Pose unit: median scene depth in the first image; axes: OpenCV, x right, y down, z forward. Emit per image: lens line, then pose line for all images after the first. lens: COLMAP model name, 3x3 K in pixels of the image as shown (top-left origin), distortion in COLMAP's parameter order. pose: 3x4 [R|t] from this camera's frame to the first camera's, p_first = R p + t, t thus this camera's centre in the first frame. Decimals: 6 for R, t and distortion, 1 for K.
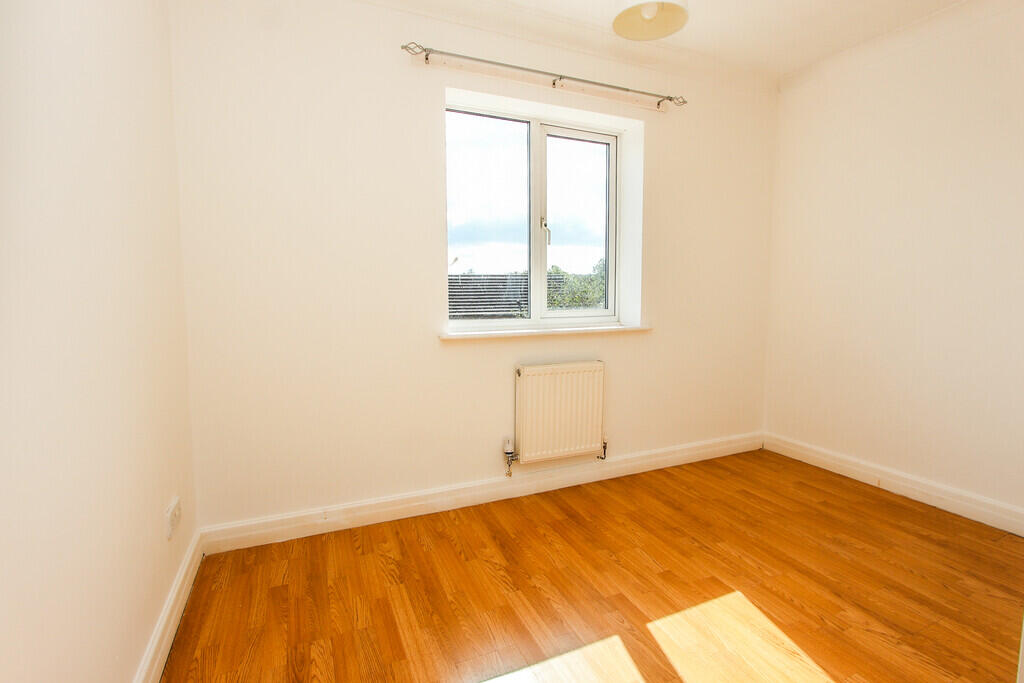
lens RADIAL K [[482.3, 0, 512.0], [0, 482.3, 341.5], [0, 0, 1]] dist [-0.000227, -0.000124]
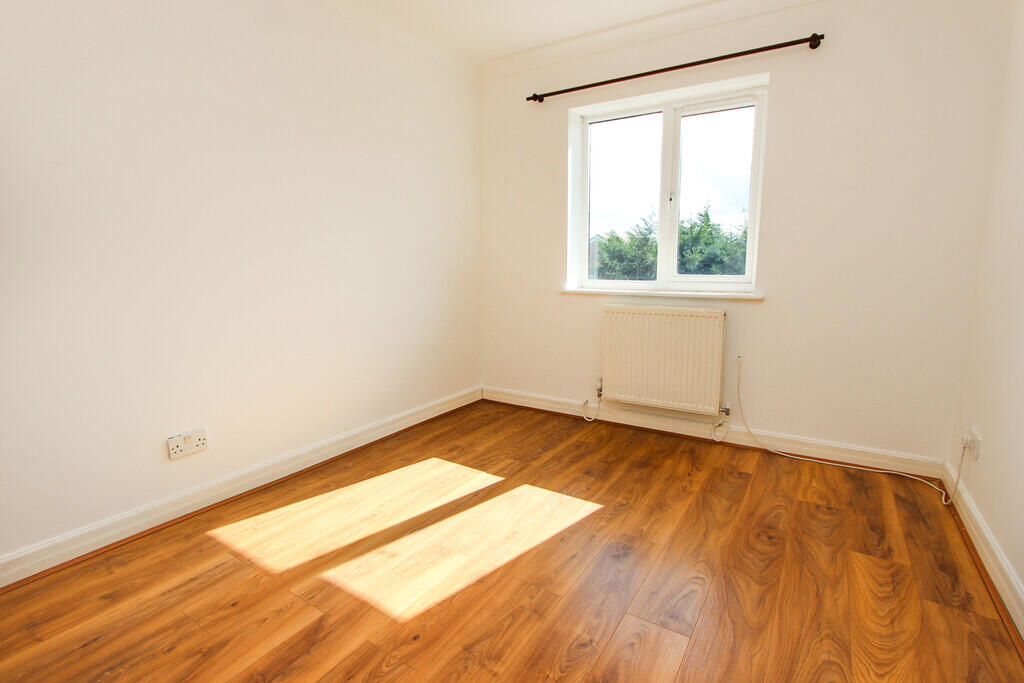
lens RADIAL K [[482.3, 0, 512.0], [0, 482.3, 341.5], [0, 0, 1]] dist [-0.000227, -0.000124]
pose [[0.545256, 0.139219, -0.826628, 0.818311], [-0.072276, 0.990248, 0.119101, -0.019755], [0.835148, -0.005195, 0.550001, 0.082846]]
